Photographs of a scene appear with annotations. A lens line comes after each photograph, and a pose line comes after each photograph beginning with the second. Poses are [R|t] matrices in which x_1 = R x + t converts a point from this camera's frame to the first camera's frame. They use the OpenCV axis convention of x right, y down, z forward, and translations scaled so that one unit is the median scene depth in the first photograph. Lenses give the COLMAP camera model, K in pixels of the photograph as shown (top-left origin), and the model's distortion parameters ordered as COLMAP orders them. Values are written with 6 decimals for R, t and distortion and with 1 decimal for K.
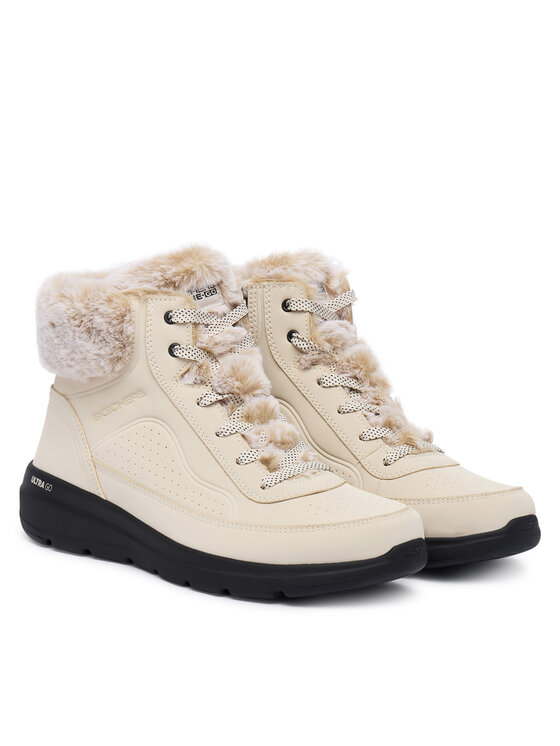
lens RADIAL K [[1874.8, 0, 280.0], [0, 1874.8, 373.0], [0, 0, 1]] dist [-0.096512, -0.216518]
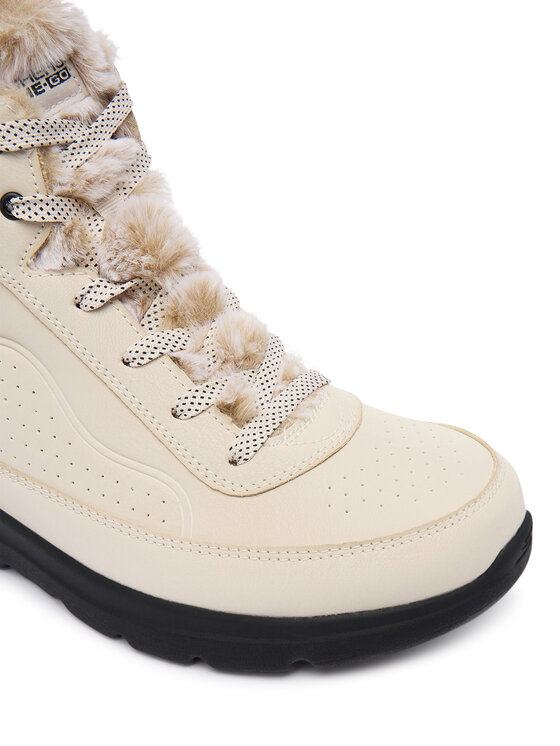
lens RADIAL K [[875.3, 0, 280.0], [0, 875.3, 373.0], [0, 0, 1]] dist [-0.024502, 0.055187]
pose [[0.969499, -0.169361, 0.177166, -0.035048], [0.092633, 0.922433, 0.374881, -0.053588], [-0.226914, -0.347035, 0.909987, 0.749142]]
